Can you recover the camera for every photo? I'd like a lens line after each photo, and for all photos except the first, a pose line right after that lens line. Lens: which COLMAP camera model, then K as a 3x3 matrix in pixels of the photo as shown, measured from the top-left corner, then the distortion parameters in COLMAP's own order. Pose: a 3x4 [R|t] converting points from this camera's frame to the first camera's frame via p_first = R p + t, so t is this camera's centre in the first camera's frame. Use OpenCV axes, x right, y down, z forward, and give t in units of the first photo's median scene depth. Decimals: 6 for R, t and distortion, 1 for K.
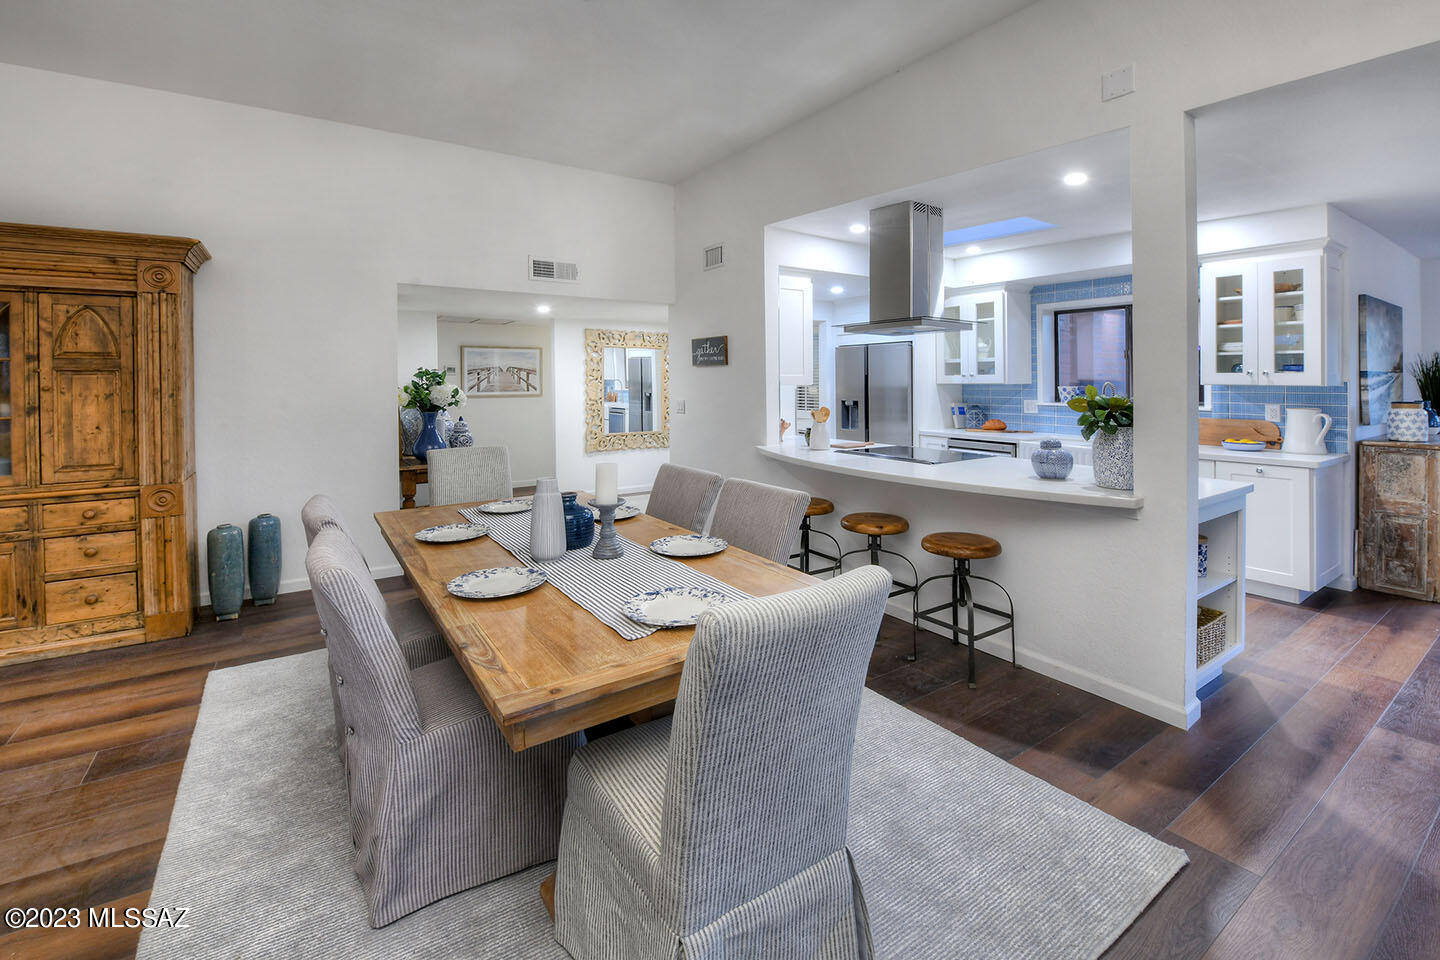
lens RADIAL K [[628.3, 0, 719.6], [0, 628.3, 374.0], [0, 0, 1]] dist [-0.001505, -0.000456]
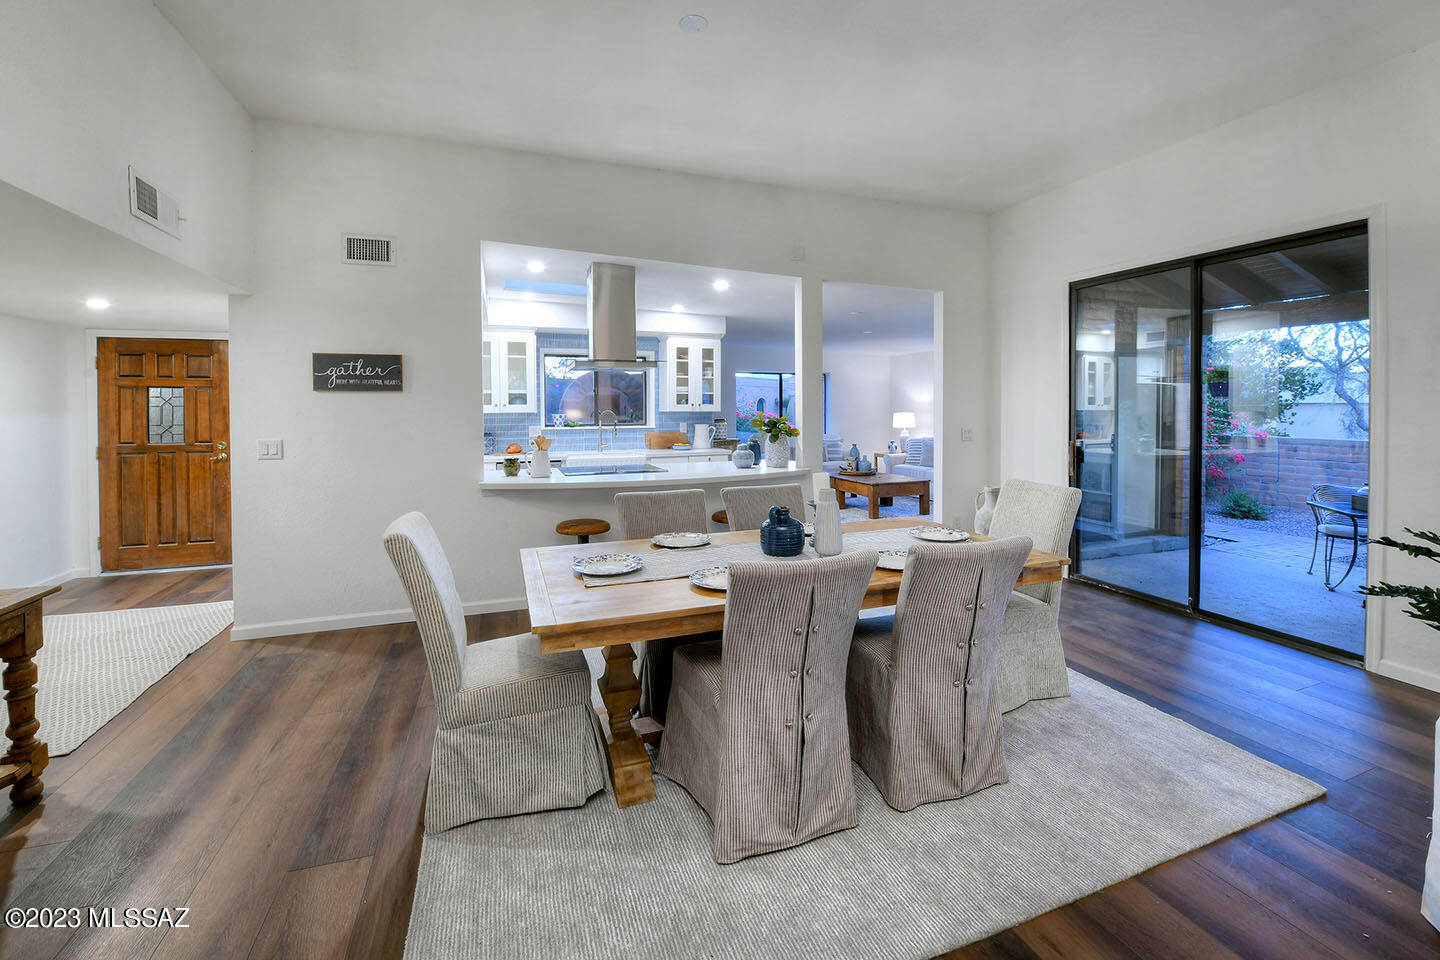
lens RADIAL K [[598.3, 0, 725.1], [0, 598.3, 410.1], [0, 0, 1]] dist [-0.022082, -0.000089]
pose [[0.259262, -0.003538, 0.965800, -0.738253], [-0.002902, 0.999986, 0.004443, 0.006221], [-0.965803, -0.003955, 0.259248, 0.483361]]
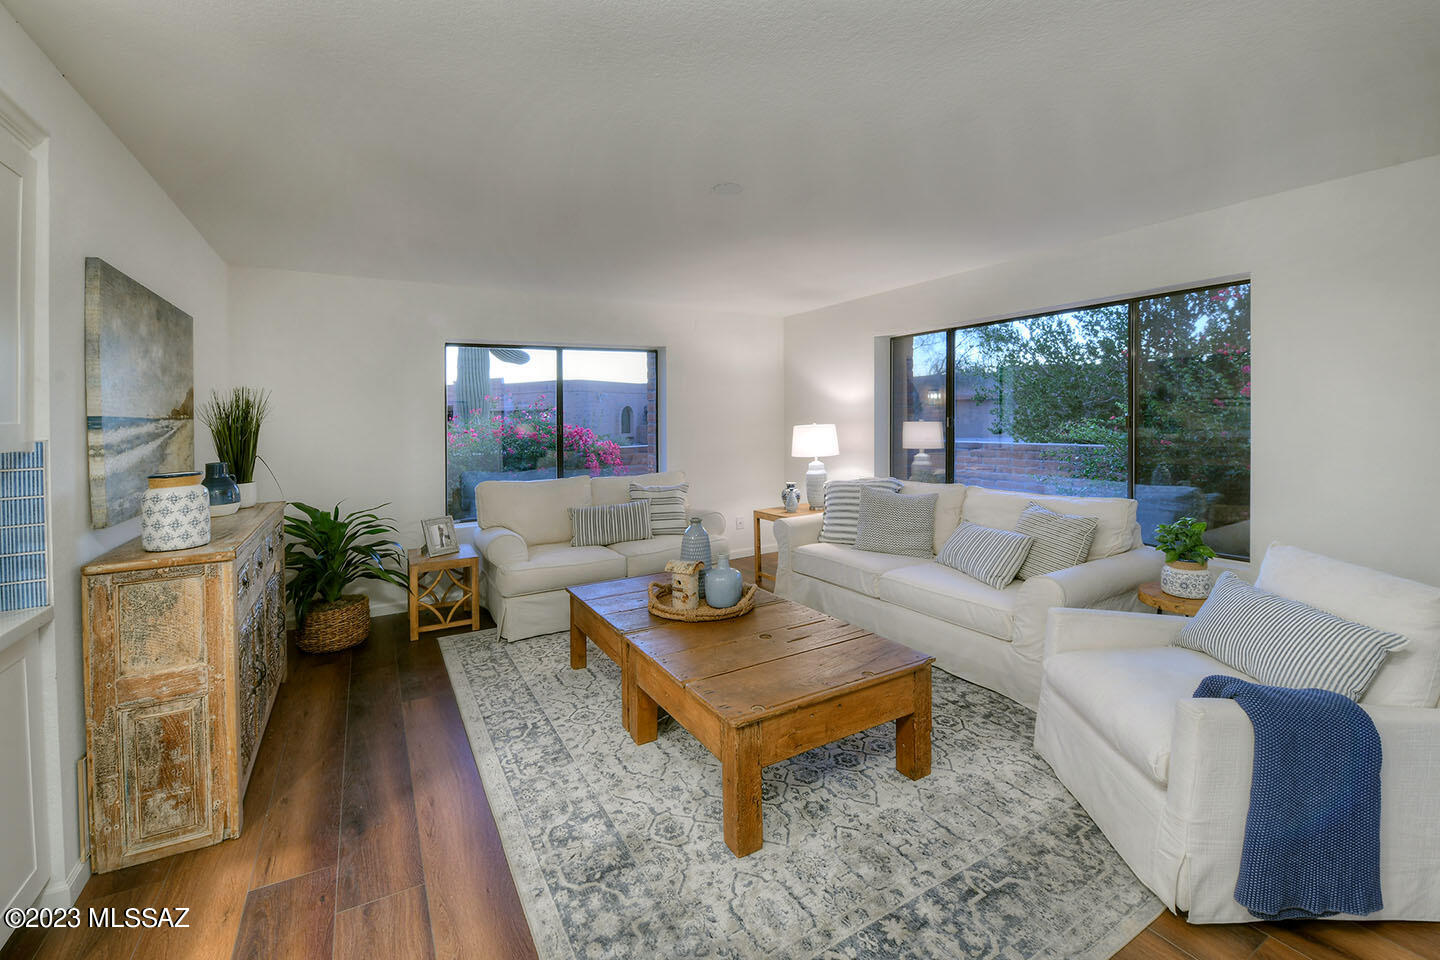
lens RADIAL K [[598.3, 0, 725.1], [0, 598.3, 410.1], [0, 0, 1]] dist [-0.022082, -0.000089]
pose [[0.078224, 0.004813, 0.996924, 0.628898], [0.019624, 0.999787, -0.006367, 0.002635], [-0.996743, 0.020062, 0.078113, 0.488722]]
